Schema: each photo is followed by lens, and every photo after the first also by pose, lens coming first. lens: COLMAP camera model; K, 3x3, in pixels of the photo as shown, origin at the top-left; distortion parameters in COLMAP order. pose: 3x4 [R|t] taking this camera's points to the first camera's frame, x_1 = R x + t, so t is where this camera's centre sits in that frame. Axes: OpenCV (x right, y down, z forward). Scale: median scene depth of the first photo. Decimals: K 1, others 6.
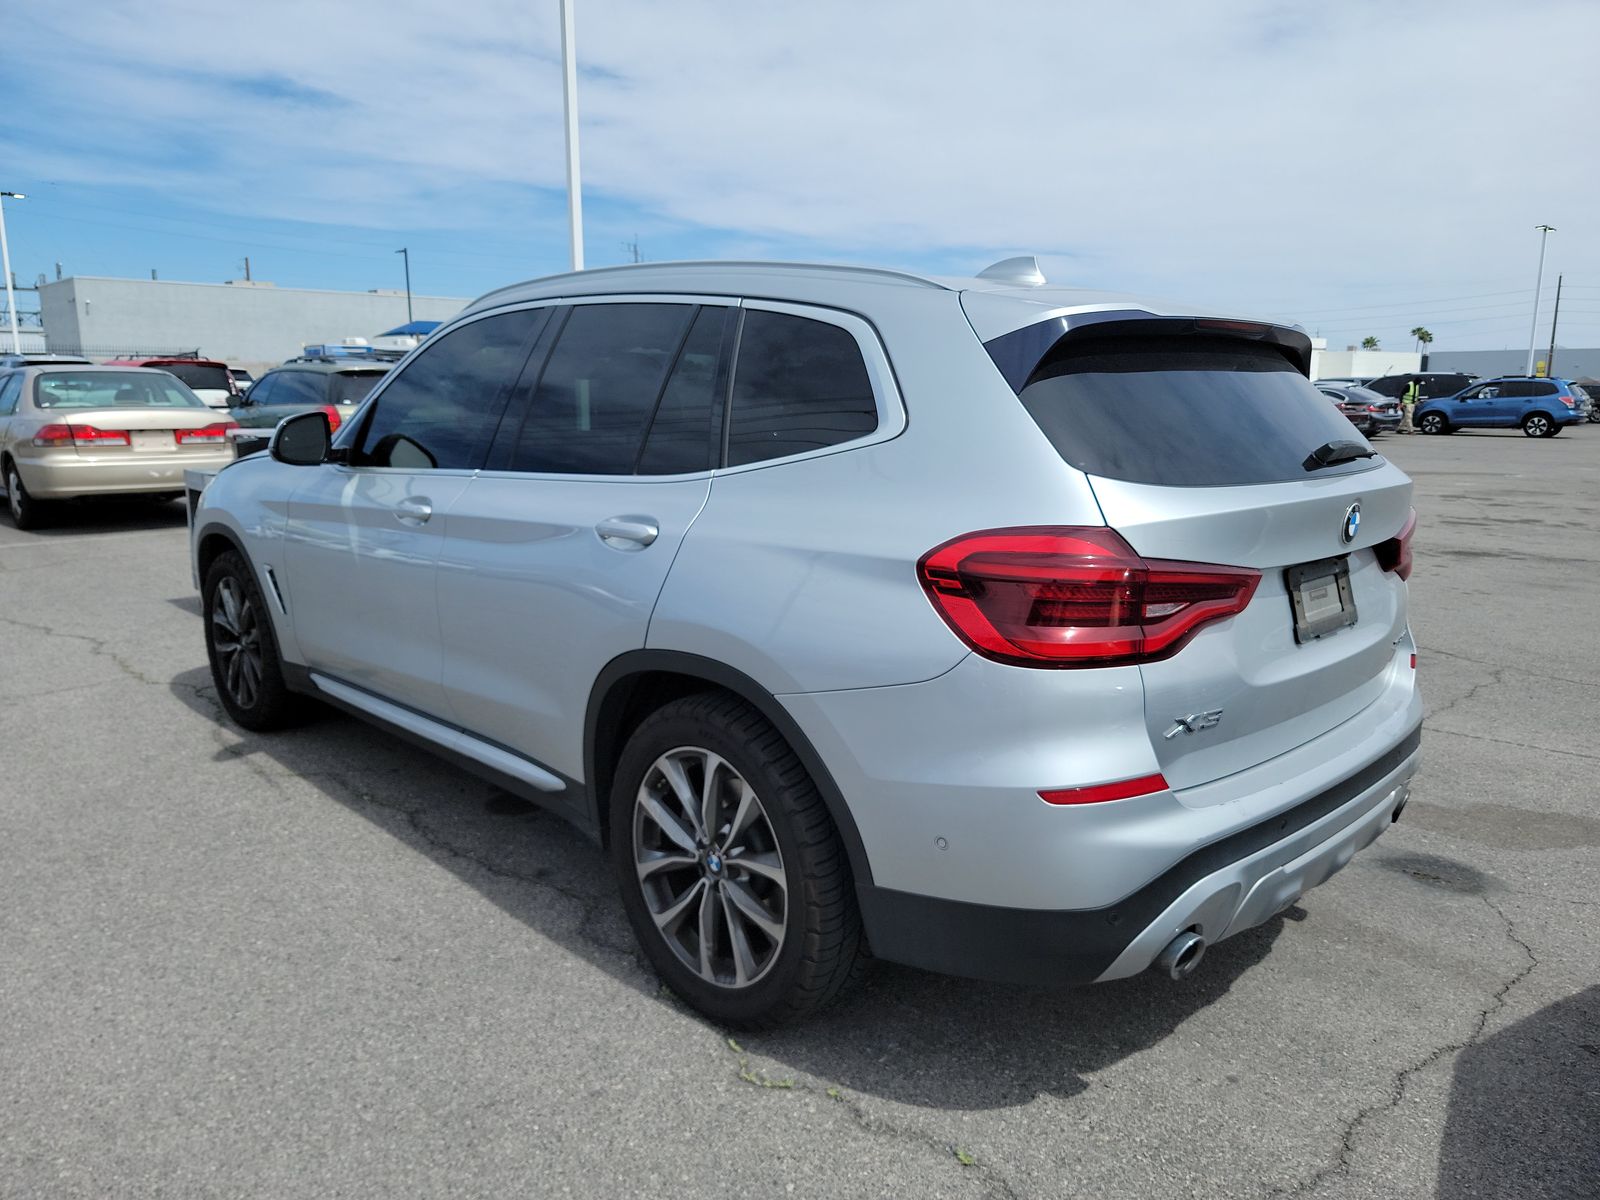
lens RADIAL K [[1125.7, 0, 800.0], [0, 1125.7, 600.0], [0, 0, 1]] dist [0.047738, -0.048415]
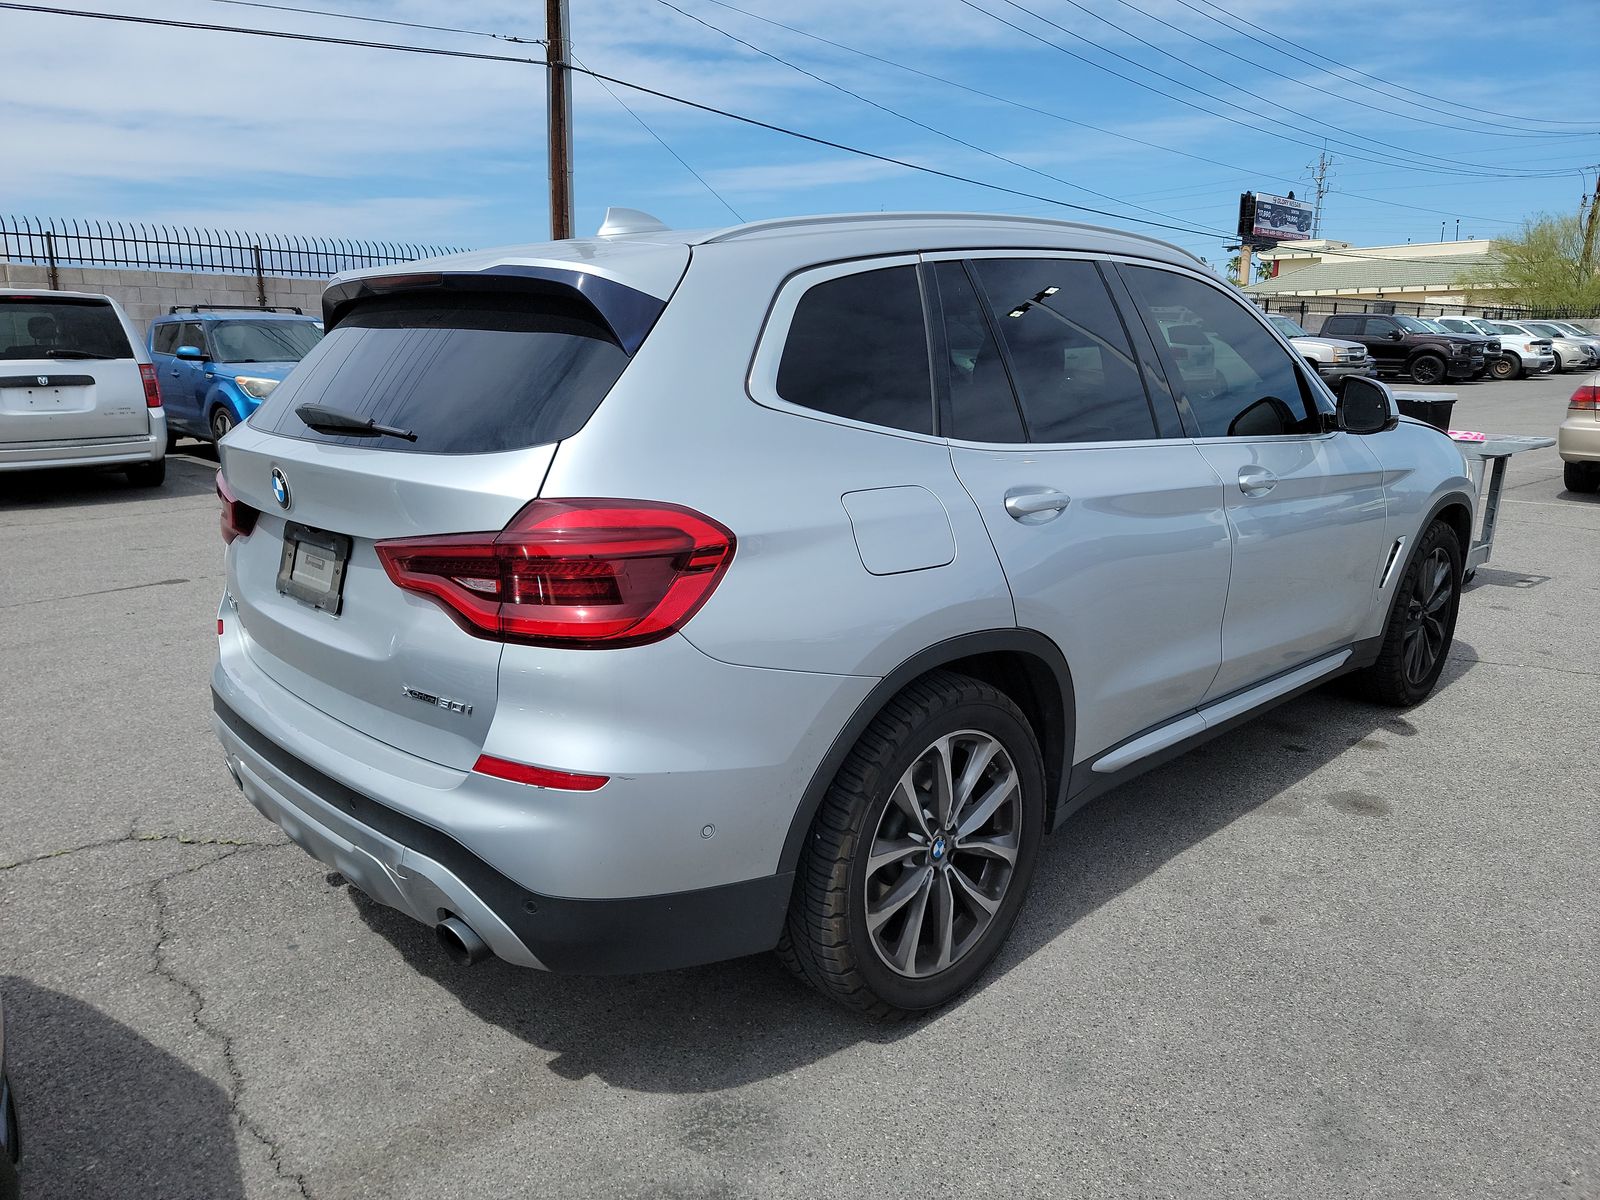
lens RADIAL K [[1112.7, 0, 800.0], [0, 1112.7, 600.0], [0, 0, 1]] dist [0.053691, -0.054048]
pose [[-0.004515, 0.213503, -0.976932, 1.363191], [-0.180284, 0.960760, 0.210802, -0.244308], [0.983604, 0.177077, 0.034154, 1.346803]]
